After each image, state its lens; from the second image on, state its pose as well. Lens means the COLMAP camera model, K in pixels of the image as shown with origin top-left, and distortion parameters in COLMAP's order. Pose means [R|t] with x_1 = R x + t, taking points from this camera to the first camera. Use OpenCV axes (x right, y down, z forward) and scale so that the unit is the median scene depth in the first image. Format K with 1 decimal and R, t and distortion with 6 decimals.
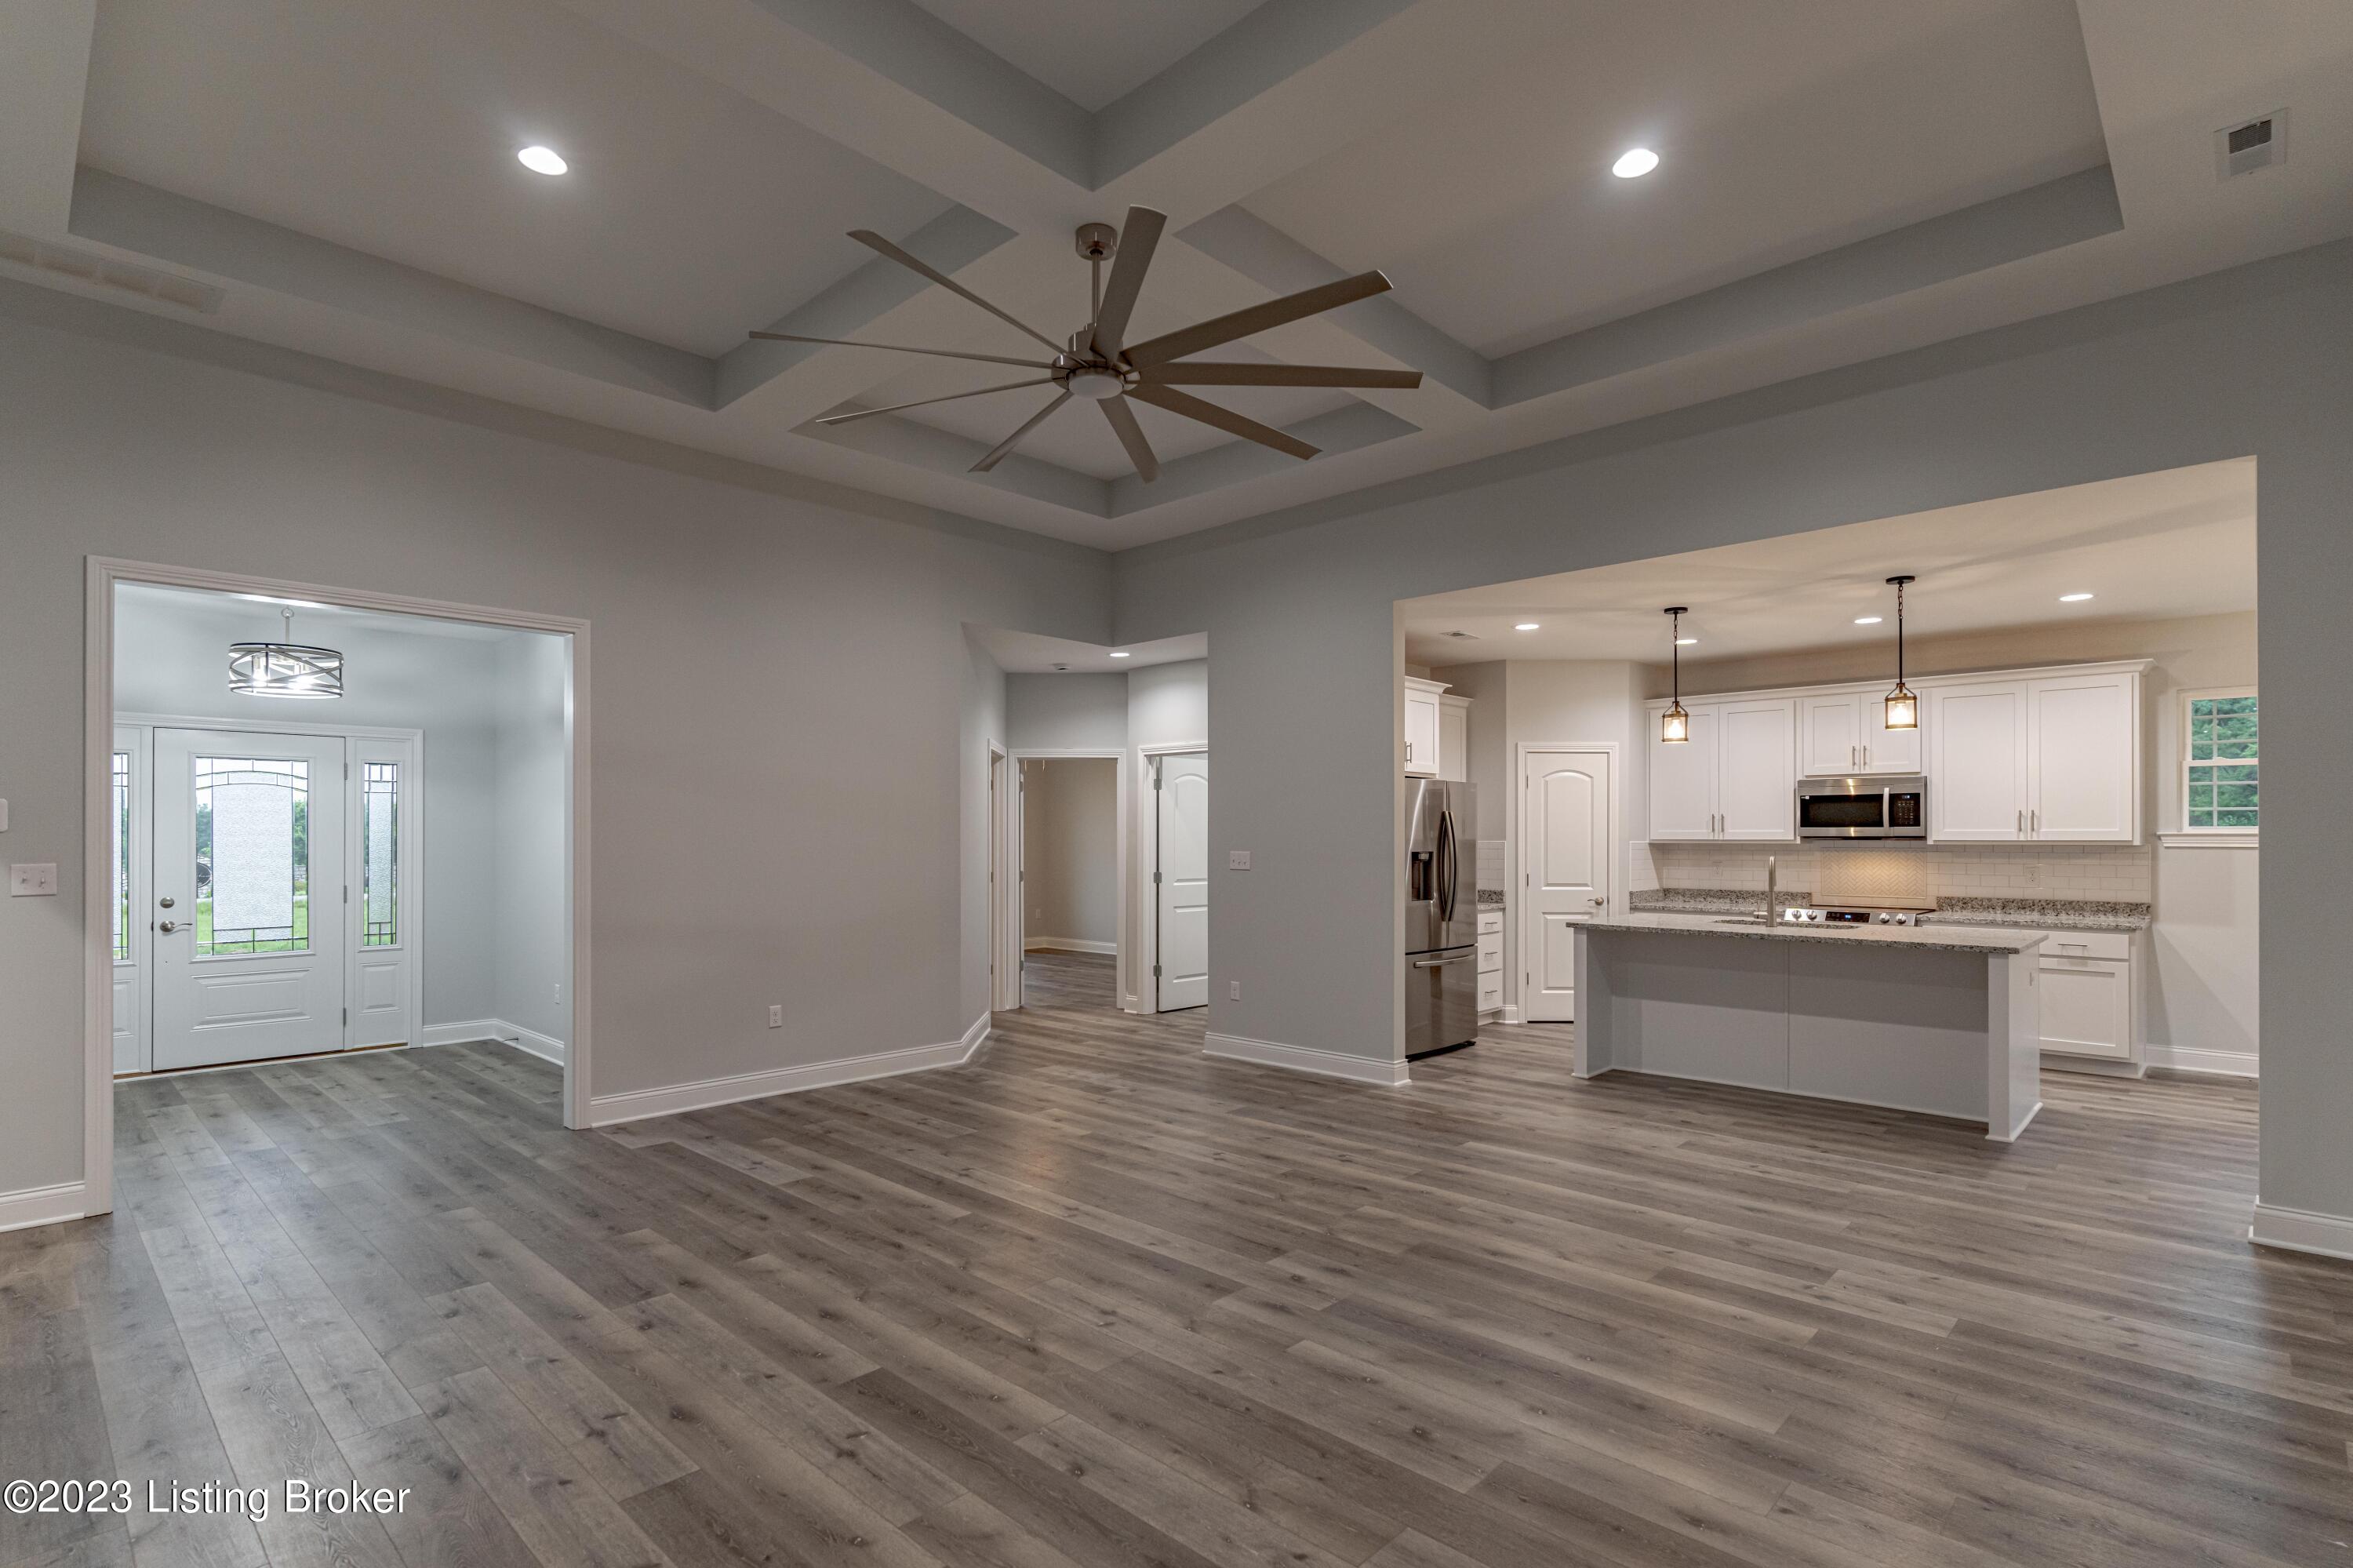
lens RADIAL K [[1128.4, 0, 1146.6], [0, 1128.4, 852.3], [0, 0, 1]] dist [0.003712, 0.000083]
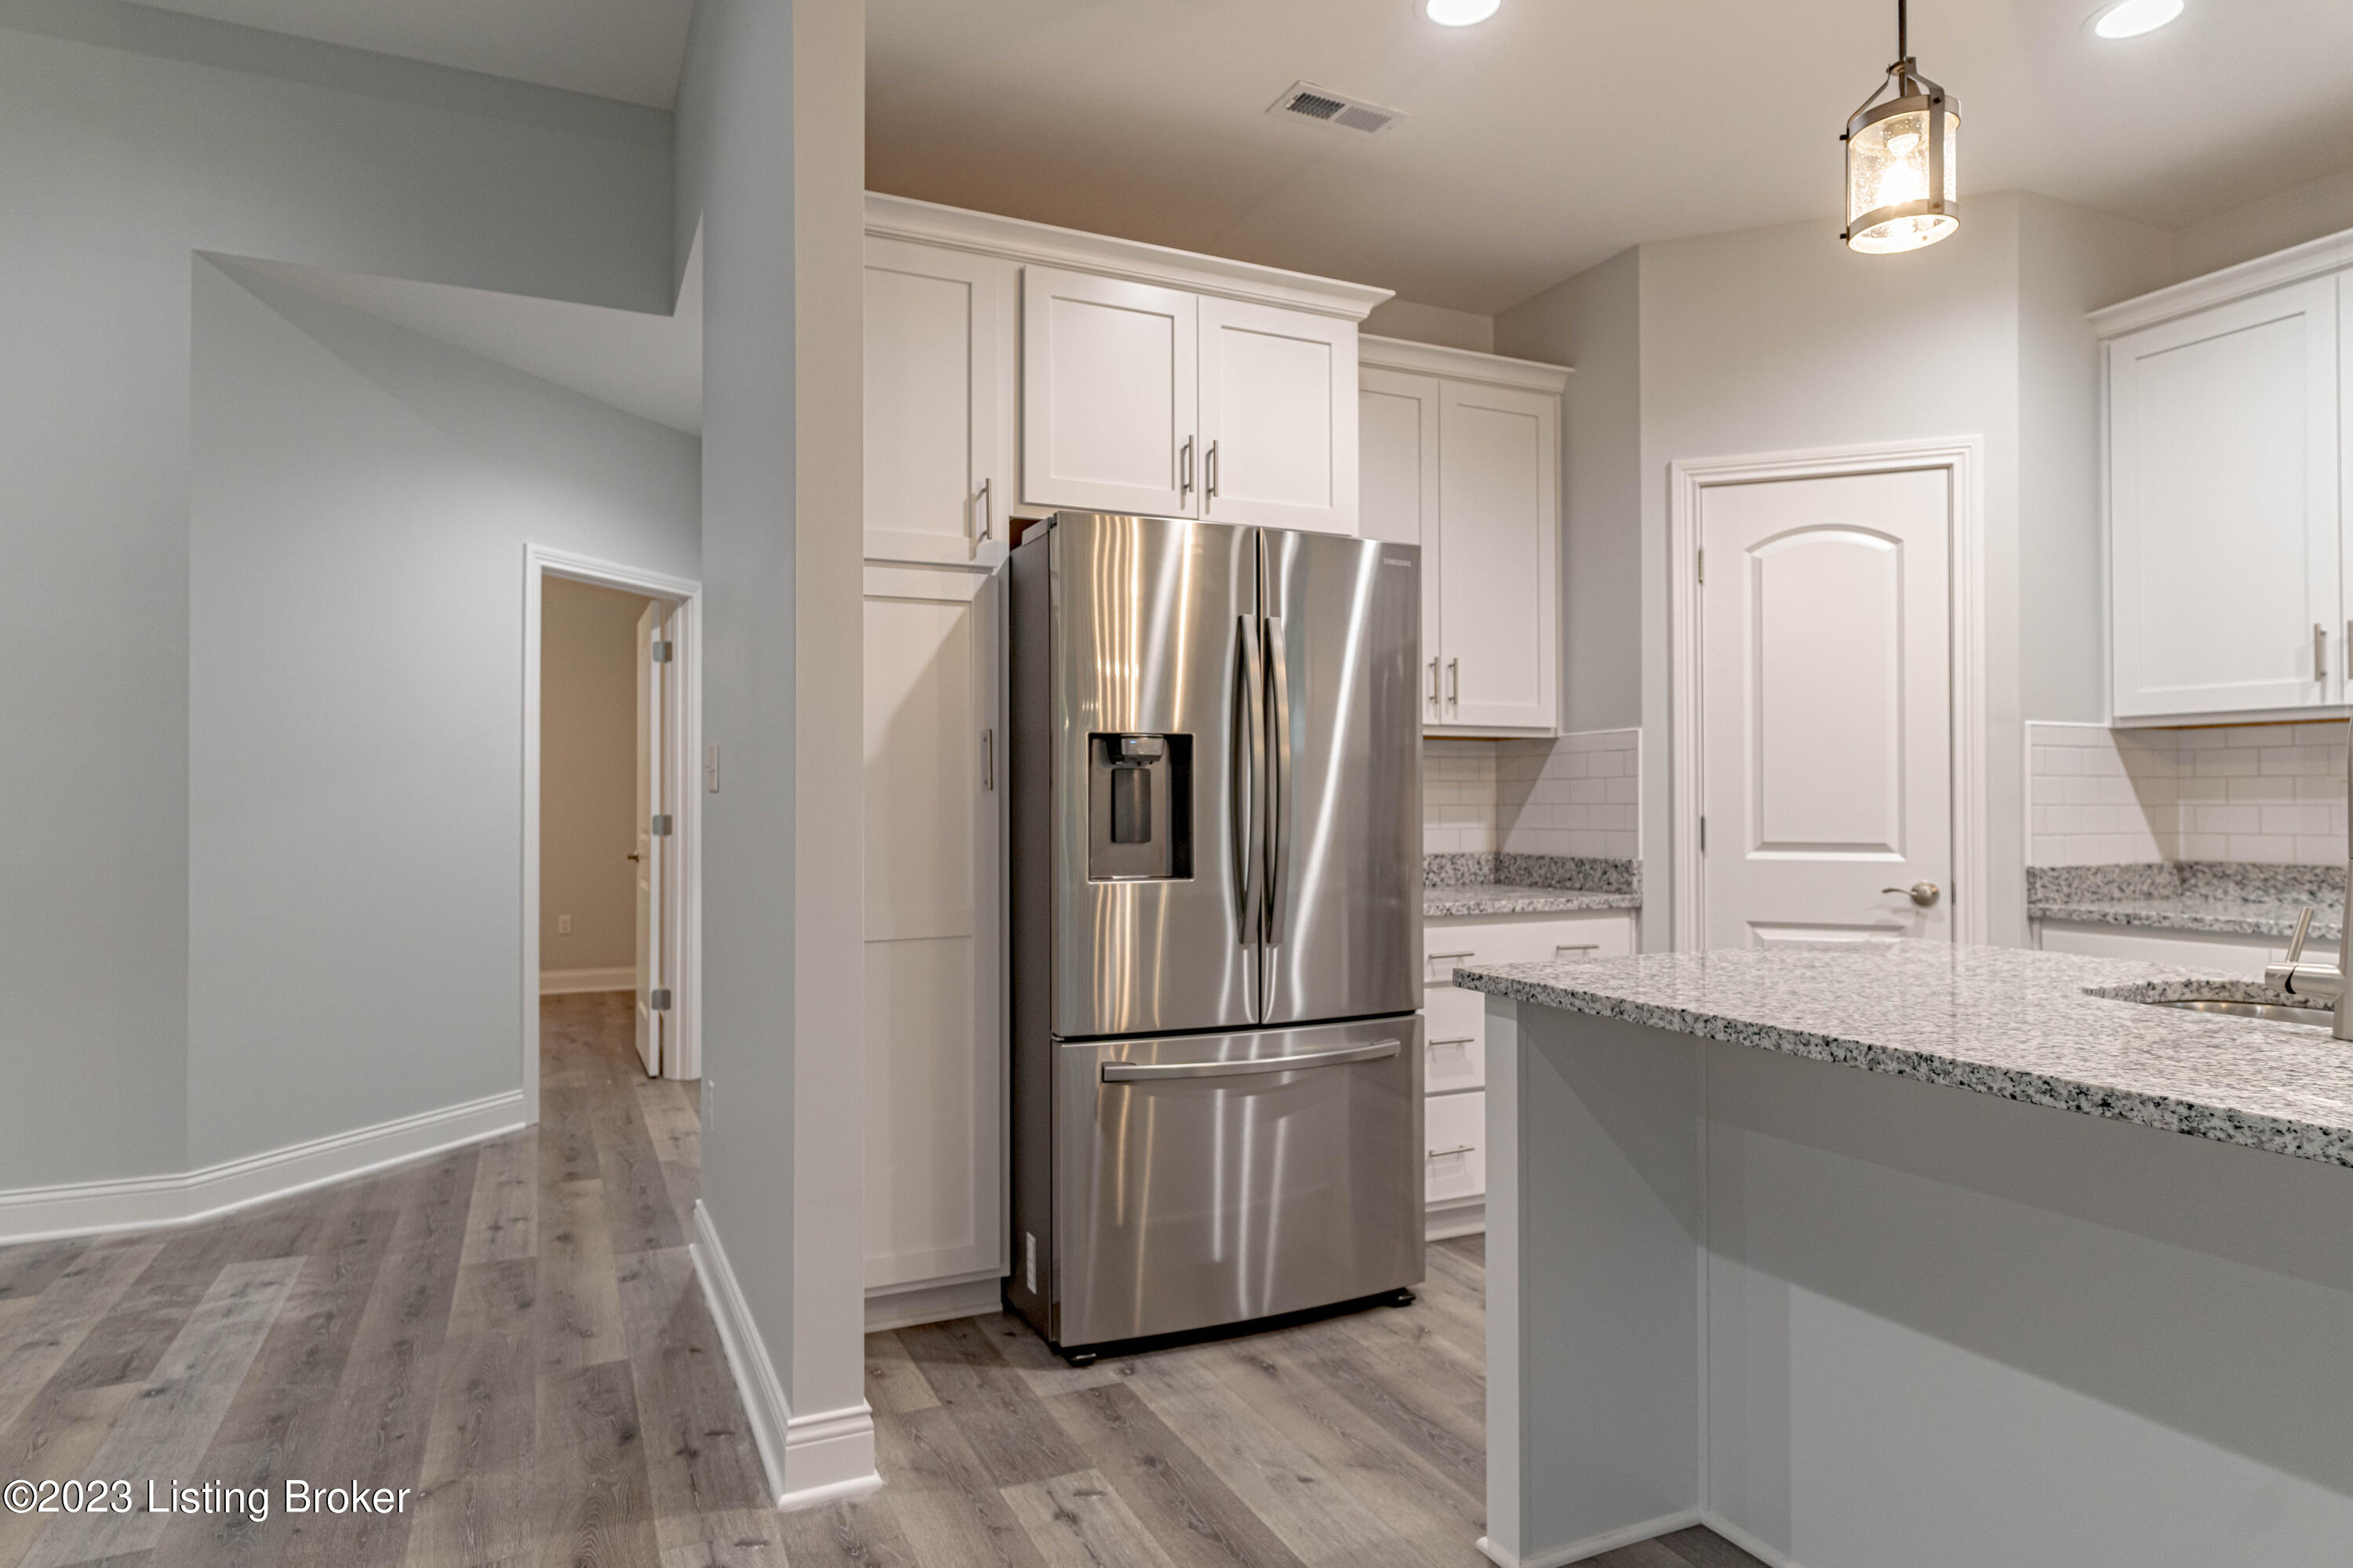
lens RADIAL K [[1354.9, 0, 1176.5], [0, 1354.9, 784.0], [0, 0, 1]] dist [0.016732, -0.000279]
pose [[0.933566, -0.005997, -0.358354, 0.385933], [-0.001608, 0.999780, -0.020920, 0.021183], [0.358401, 0.020106, 0.933351, 0.601261]]
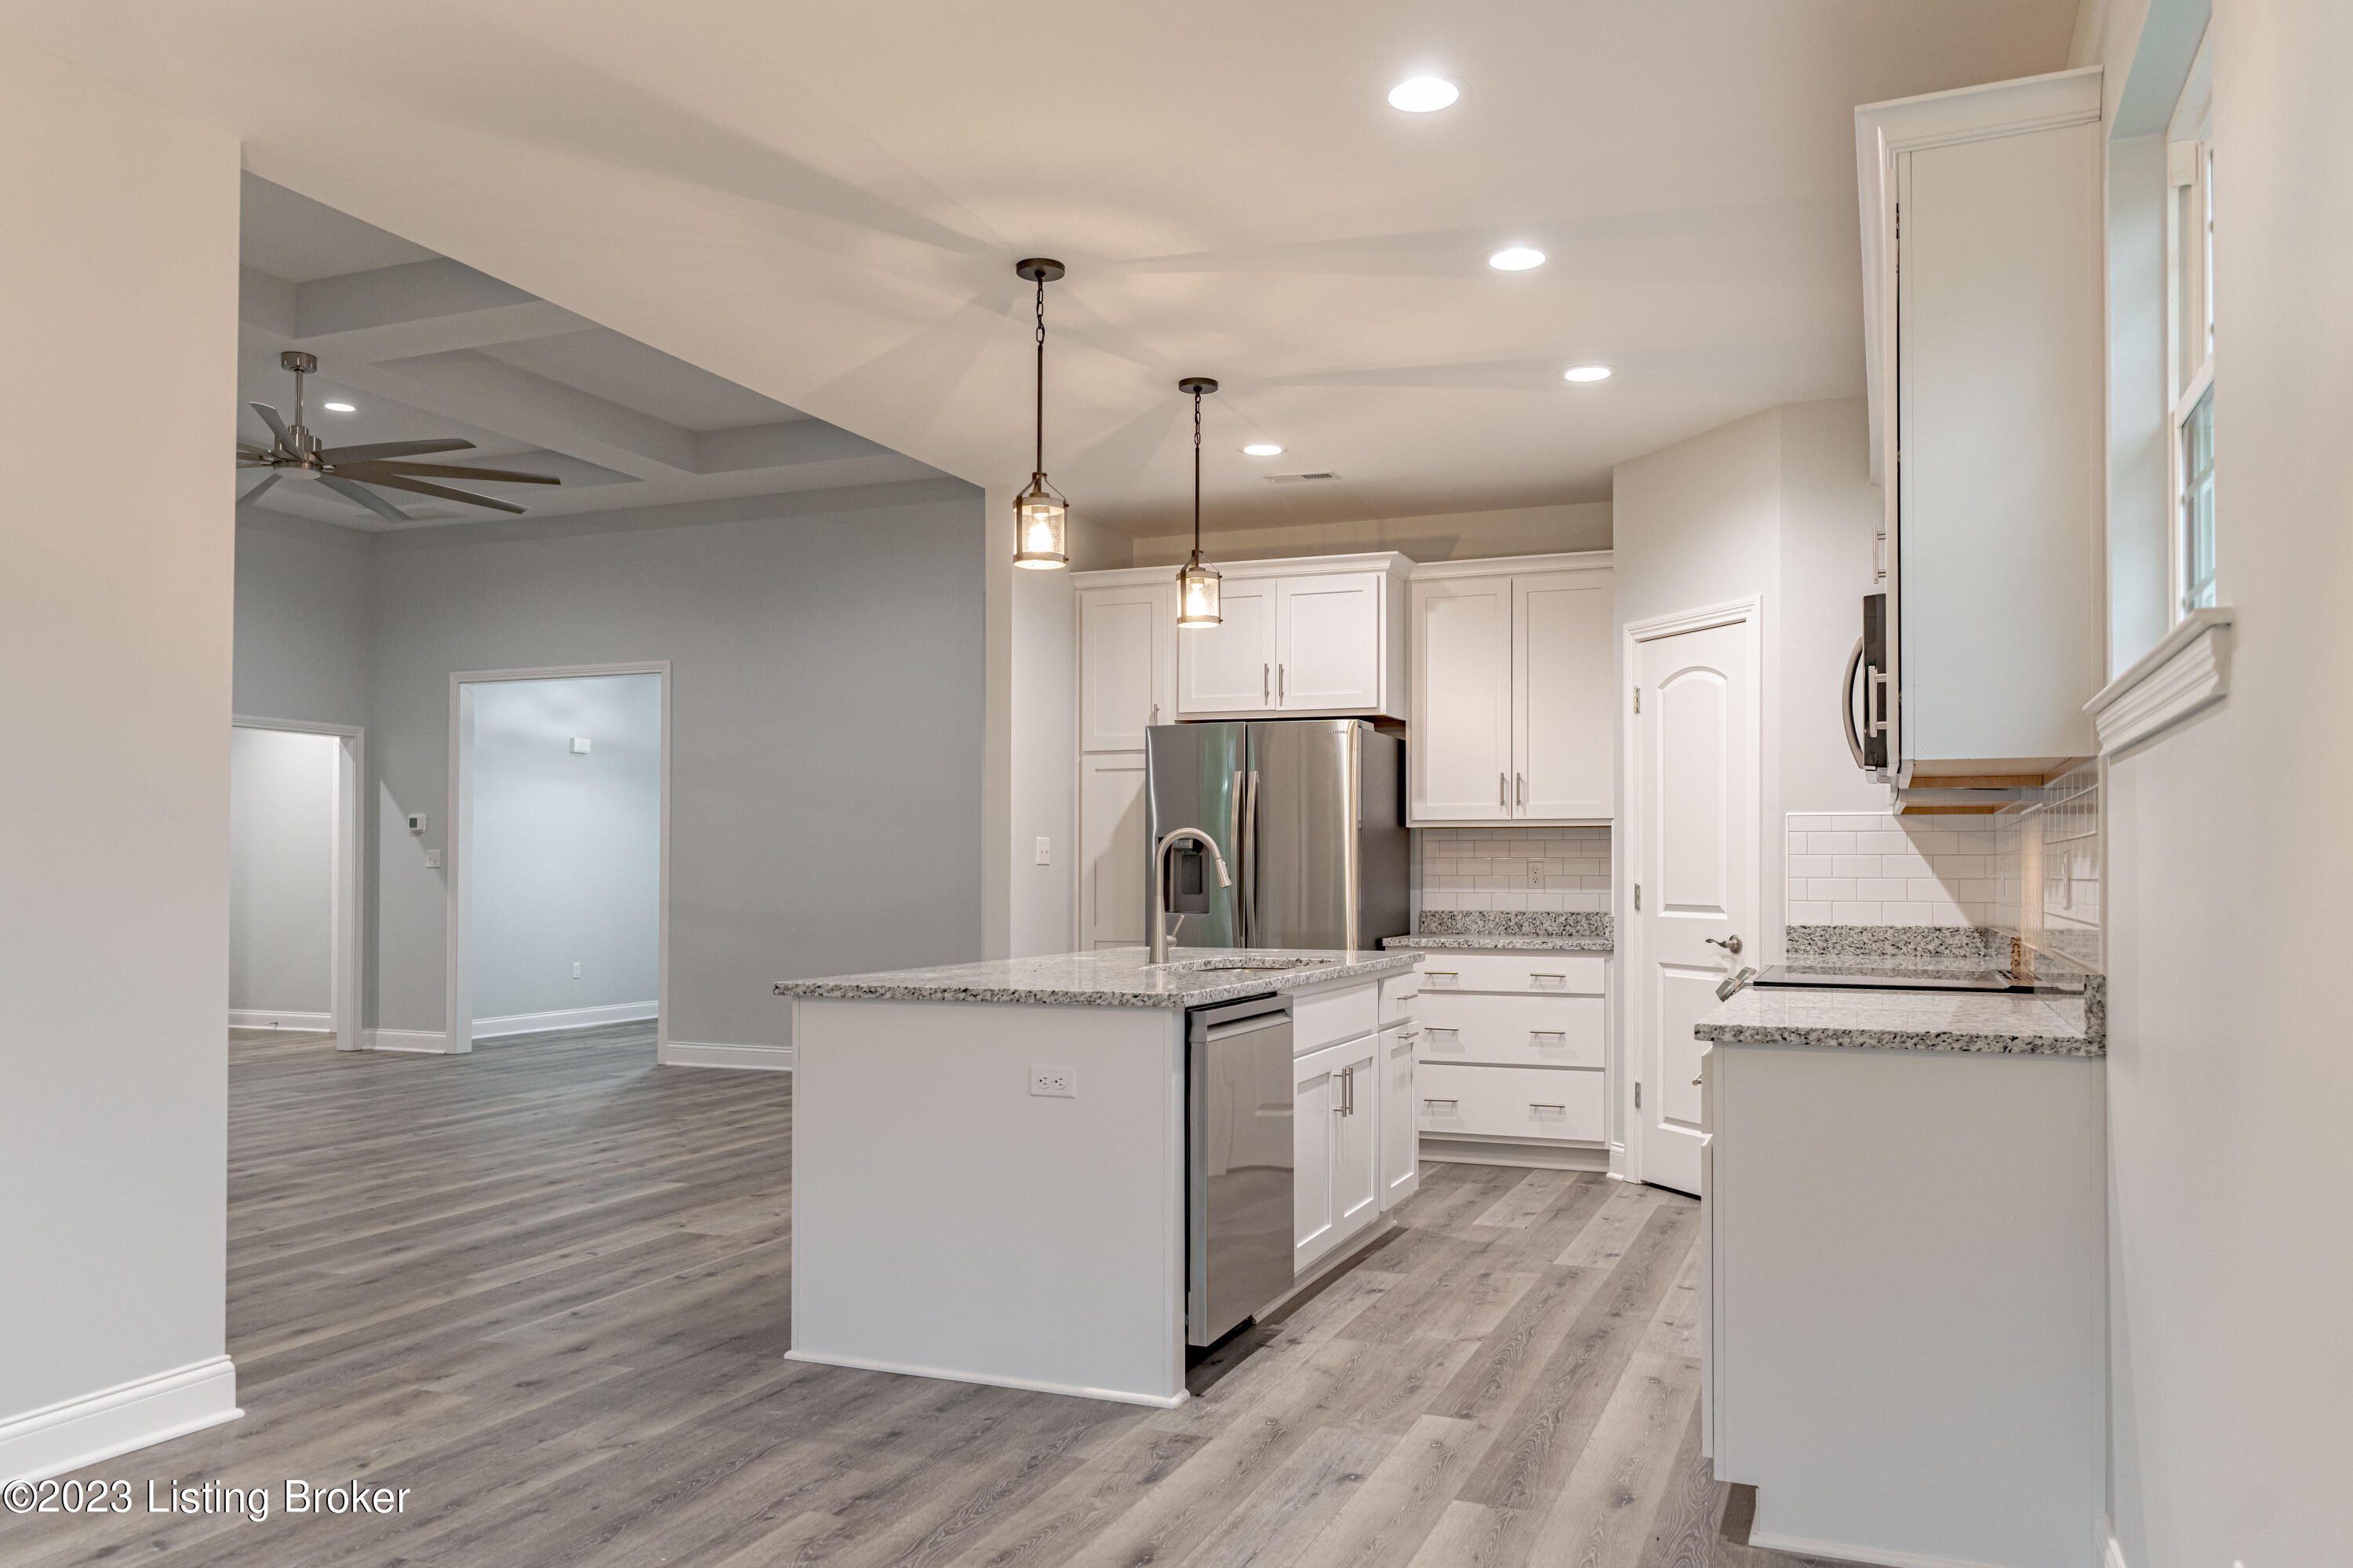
lens RADIAL K [[1715.9, 0, 1173.9], [0, 1715.9, 837.9], [0, 0, 1]] dist [0.002527, 0.002581]
pose [[0.367419, -0.015738, -0.929922, 1.098922], [-0.010474, 0.999723, -0.021058, 0.019519], [0.929996, 0.017477, 0.367153, 0.605733]]
